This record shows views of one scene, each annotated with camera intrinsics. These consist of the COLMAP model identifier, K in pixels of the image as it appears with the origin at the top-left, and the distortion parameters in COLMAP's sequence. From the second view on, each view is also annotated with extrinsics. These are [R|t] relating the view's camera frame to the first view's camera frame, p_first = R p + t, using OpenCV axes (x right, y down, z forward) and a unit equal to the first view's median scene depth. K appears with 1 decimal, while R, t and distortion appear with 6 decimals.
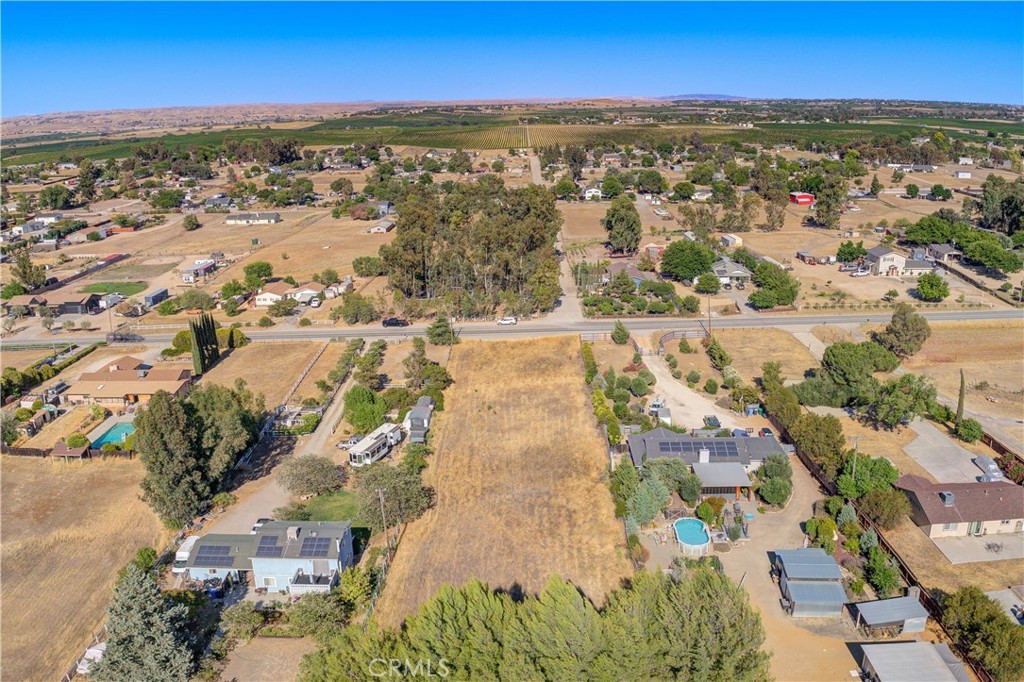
lens RADIAL K [[782.9, 0, 515.1], [0, 782.9, 341.1], [0, 0, 1]] dist [-0.103042, -0.060124]
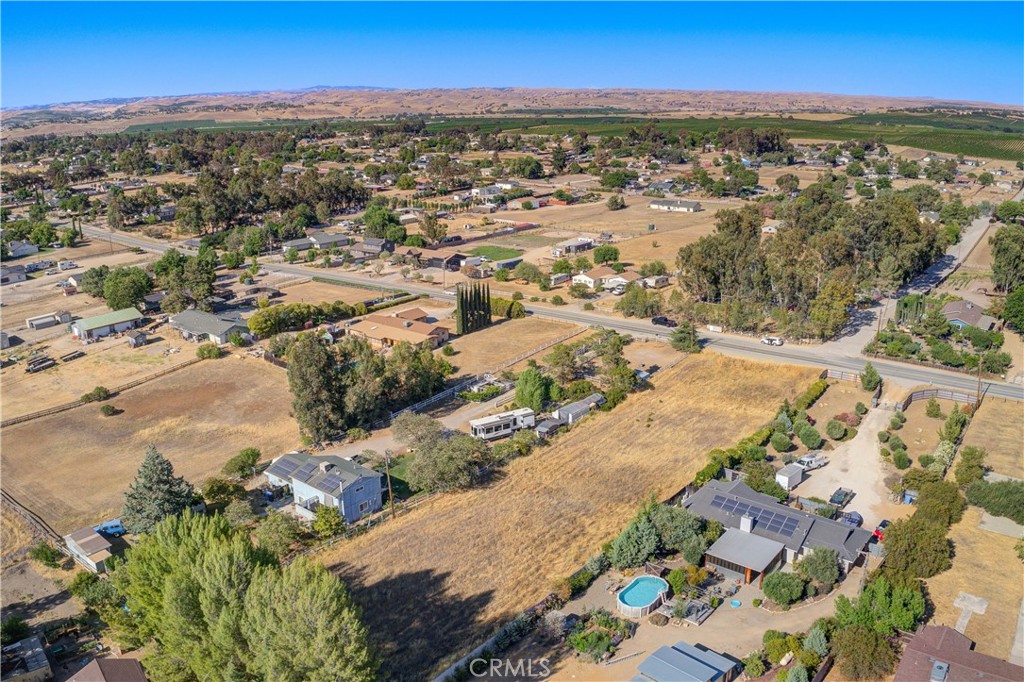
lens RADIAL K [[782.9, 0, 510.3], [0, 782.9, 342.6], [0, 0, 1]] dist [-0.103042, -0.060124]
pose [[0.791620, 0.185854, -0.582062, 0.270734], [-0.176125, 0.981591, 0.073889, -0.035954], [0.585079, 0.044024, 0.809781, 0.080147]]
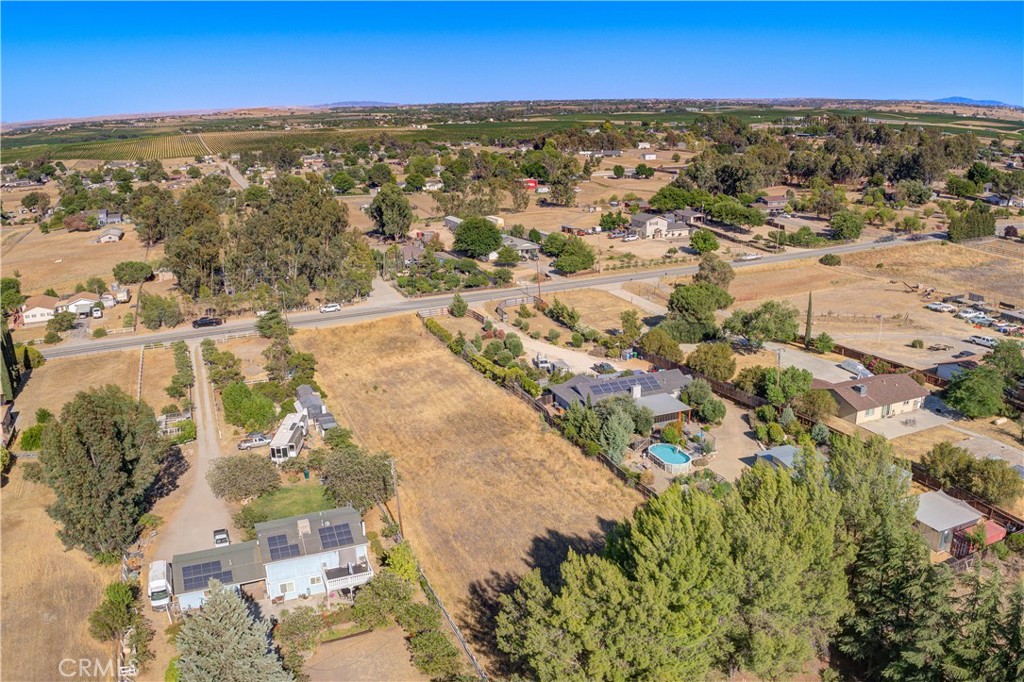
lens RADIAL K [[782.9, 0, 515.2], [0, 782.9, 339.8], [0, 0, 1]] dist [-0.103042, -0.060124]
pose [[0.915946, -0.111136, 0.385606, -0.170505], [0.114488, 0.993321, 0.014336, 0.024208], [-0.384624, 0.031016, 0.922552, 0.043506]]
